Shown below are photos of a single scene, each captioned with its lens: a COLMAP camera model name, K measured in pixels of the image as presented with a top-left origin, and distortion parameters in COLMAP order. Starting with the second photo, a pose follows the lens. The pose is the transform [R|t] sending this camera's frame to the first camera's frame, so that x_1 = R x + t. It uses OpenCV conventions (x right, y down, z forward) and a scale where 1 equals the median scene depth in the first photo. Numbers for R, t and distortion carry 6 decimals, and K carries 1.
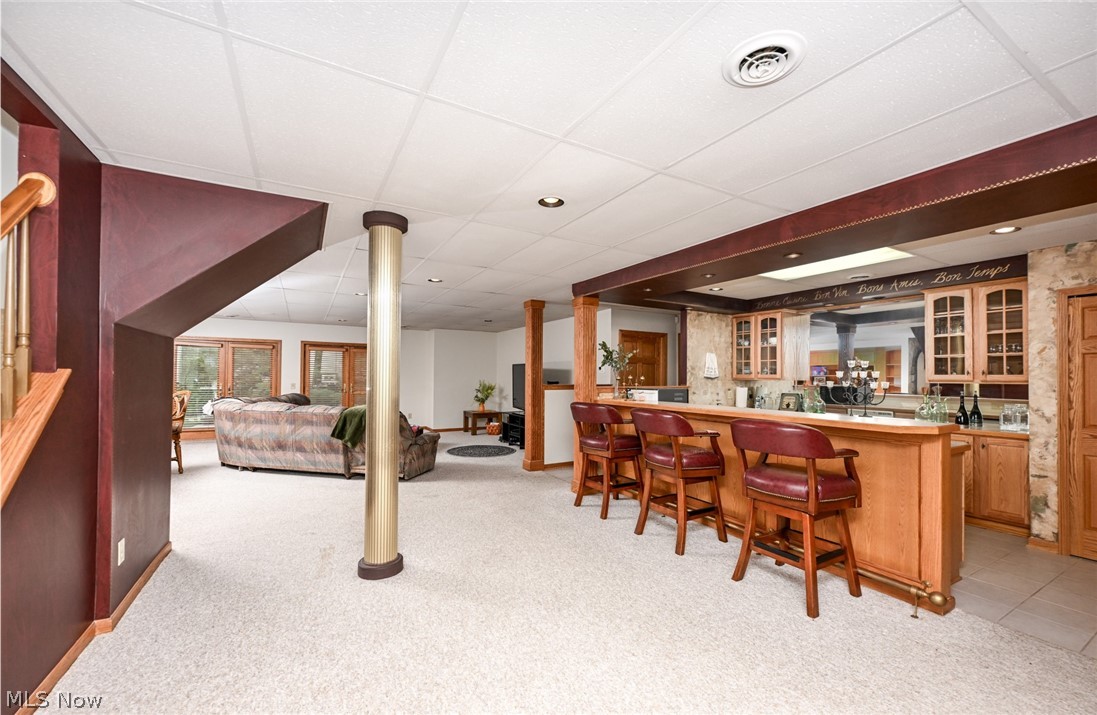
lens RADIAL K [[438.3, 0, 552.7], [0, 438.3, 366.8], [0, 0, 1]] dist [-0.000452, -0.000015]
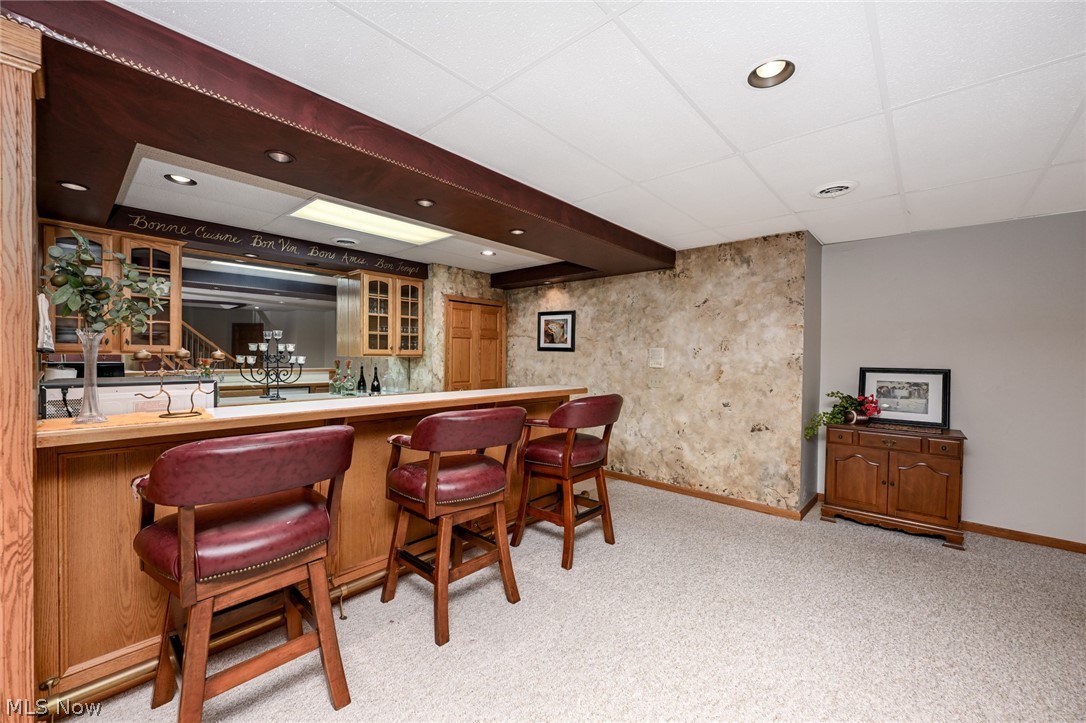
lens RADIAL K [[431.5, 0, 548.8], [0, 431.5, 359.7], [0, 0, 1]] dist [0.002296, 0.000075]
pose [[-0.327376, -0.024190, 0.944584, -0.317490], [-0.033245, 0.999348, 0.014070, 0.014233], [-0.944309, -0.026797, -0.327967, 0.972803]]
